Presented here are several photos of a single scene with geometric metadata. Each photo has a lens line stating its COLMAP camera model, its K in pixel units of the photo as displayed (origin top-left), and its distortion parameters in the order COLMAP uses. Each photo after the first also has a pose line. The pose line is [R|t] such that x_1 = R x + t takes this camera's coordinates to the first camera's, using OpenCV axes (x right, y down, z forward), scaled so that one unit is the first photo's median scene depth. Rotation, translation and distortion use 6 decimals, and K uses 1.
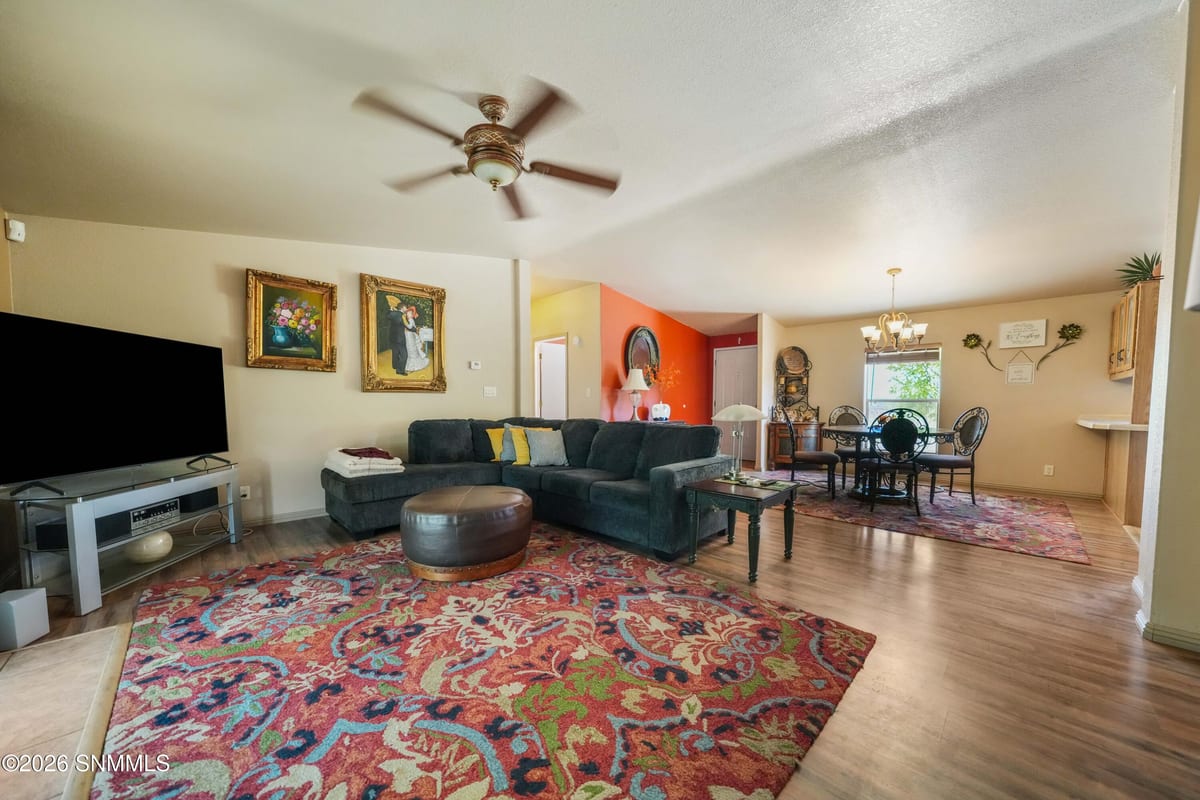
lens RADIAL K [[440.4, 0, 604.4], [0, 440.4, 417.5], [0, 0, 1]] dist [-0.018020, 0.000257]
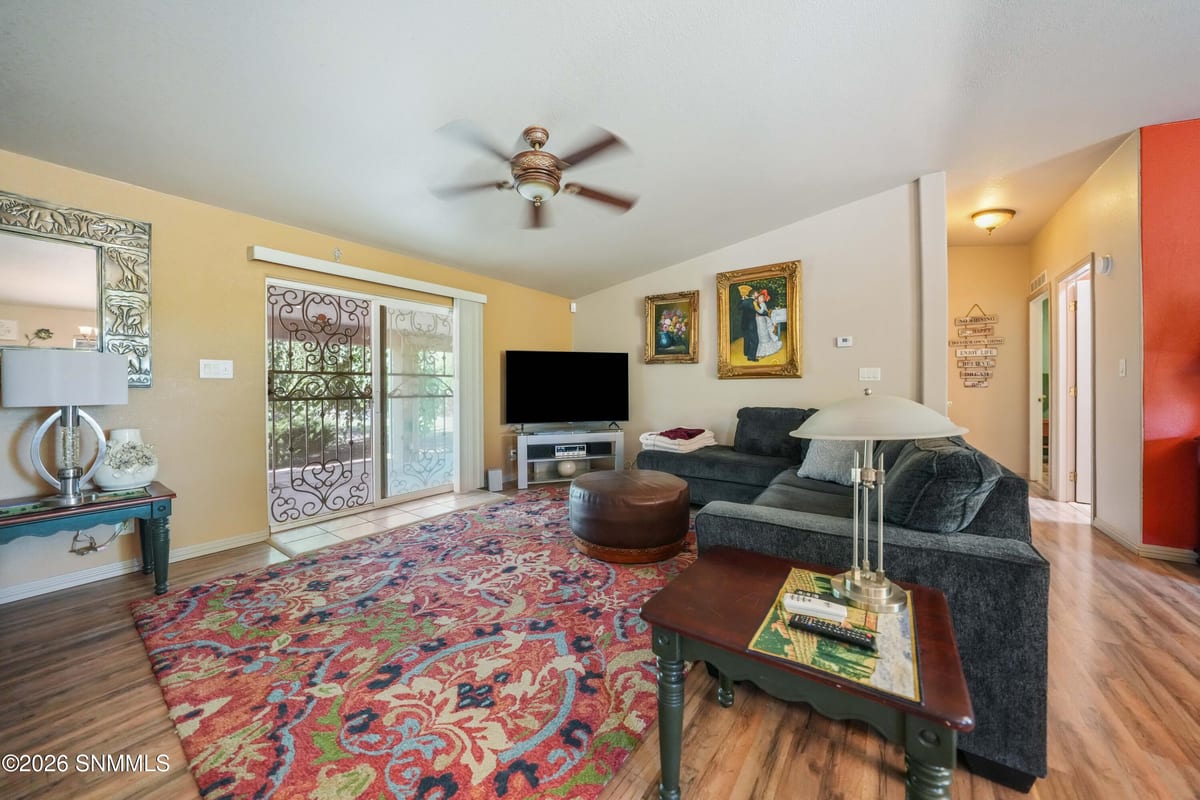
lens RADIAL K [[424.6, 0, 597.4], [0, 424.6, 384.6], [0, 0, 1]] dist [-0.030775, 0.006941]
pose [[0.140976, -0.009995, -0.989963, 0.848116], [-0.032639, 0.999359, -0.014738, -0.034458], [0.989475, 0.034389, 0.140559, 0.993378]]
